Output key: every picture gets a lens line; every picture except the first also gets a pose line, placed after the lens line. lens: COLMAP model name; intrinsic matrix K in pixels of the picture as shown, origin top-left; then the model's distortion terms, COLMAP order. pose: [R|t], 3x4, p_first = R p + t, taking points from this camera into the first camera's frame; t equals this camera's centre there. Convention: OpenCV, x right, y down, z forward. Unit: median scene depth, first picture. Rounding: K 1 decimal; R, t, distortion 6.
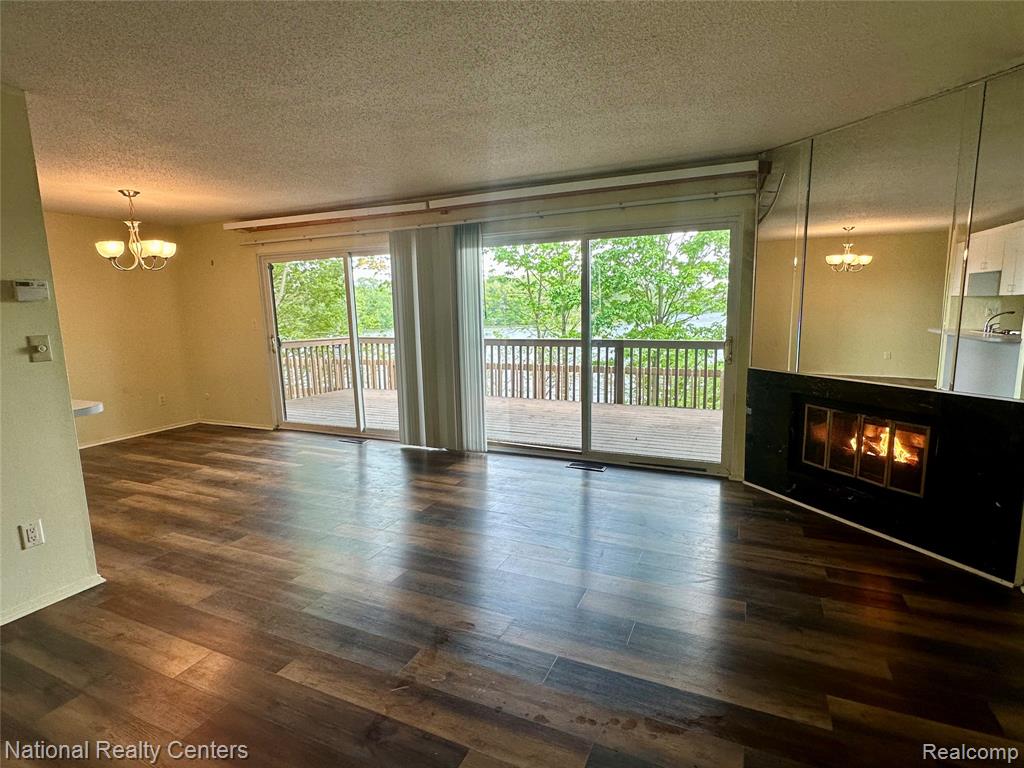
lens RADIAL K [[527.4, 0, 512.0], [0, 527.4, 384.0], [0, 0, 1]] dist [-0.002461, -0.000298]
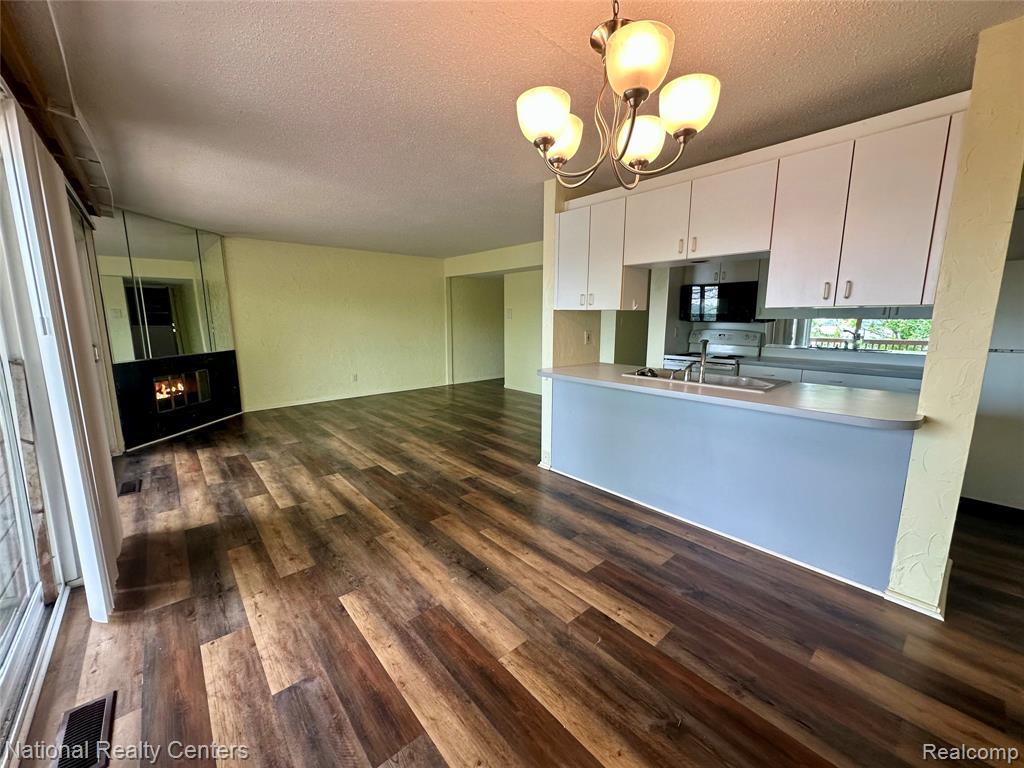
lens RADIAL K [[407.7, 0, 512.0], [0, 407.7, 384.0], [0, 0, 1]] dist [-0.000717, 0.000291]
pose [[-0.910456, -0.043311, 0.411332, -0.791247], [0.083847, 0.954525, 0.286097, -0.172438], [-0.405018, 0.294967, -0.865422, 1.353965]]
